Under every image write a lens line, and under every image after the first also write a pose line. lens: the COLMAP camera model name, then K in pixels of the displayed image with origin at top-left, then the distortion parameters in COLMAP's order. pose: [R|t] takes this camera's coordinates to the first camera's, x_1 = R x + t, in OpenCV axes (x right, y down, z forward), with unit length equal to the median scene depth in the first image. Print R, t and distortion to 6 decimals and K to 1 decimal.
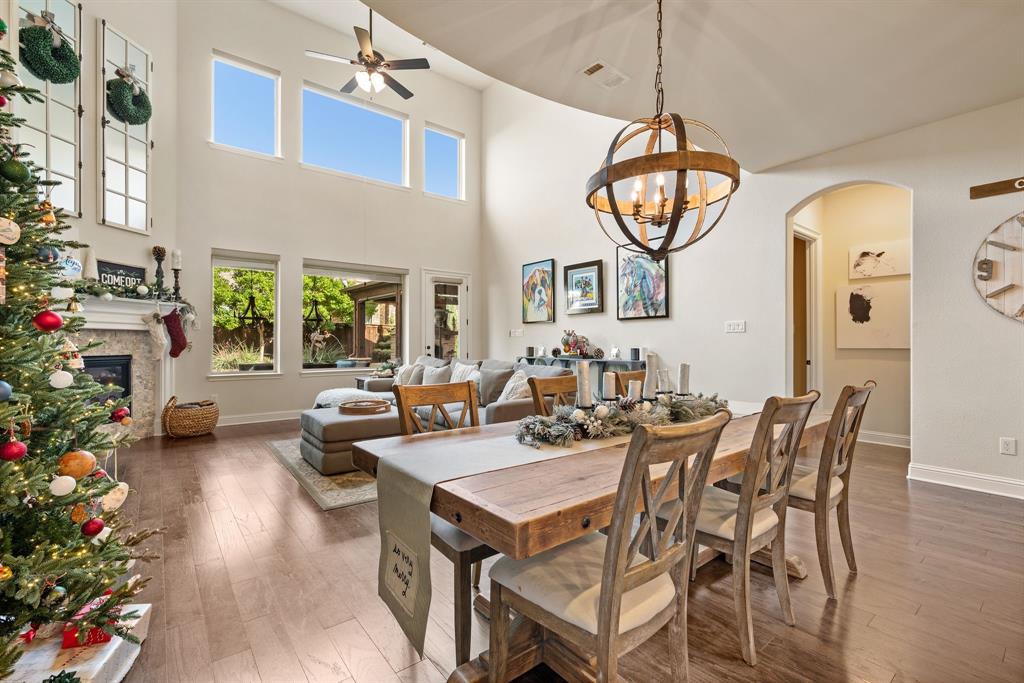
lens RADIAL K [[444.5, 0, 512.9], [0, 444.5, 343.4], [0, 0, 1]] dist [-0.000529, -0.000015]
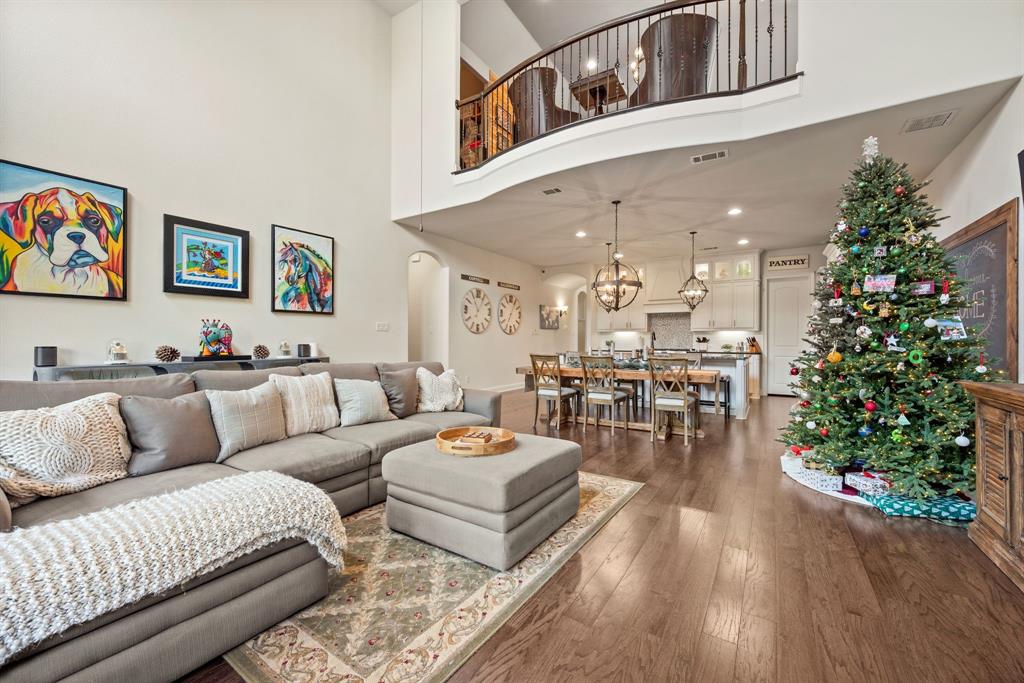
lens RADIAL K [[408.5, 0, 512.8], [0, 408.5, 338.9], [0, 0, 1]] dist [-0.000130, -0.000007]
pose [[-0.308850, -0.000757, 0.951110, -0.662271], [-0.004007, 0.999992, -0.000505, -0.001661], [-0.951102, -0.003967, -0.308851, 0.824637]]
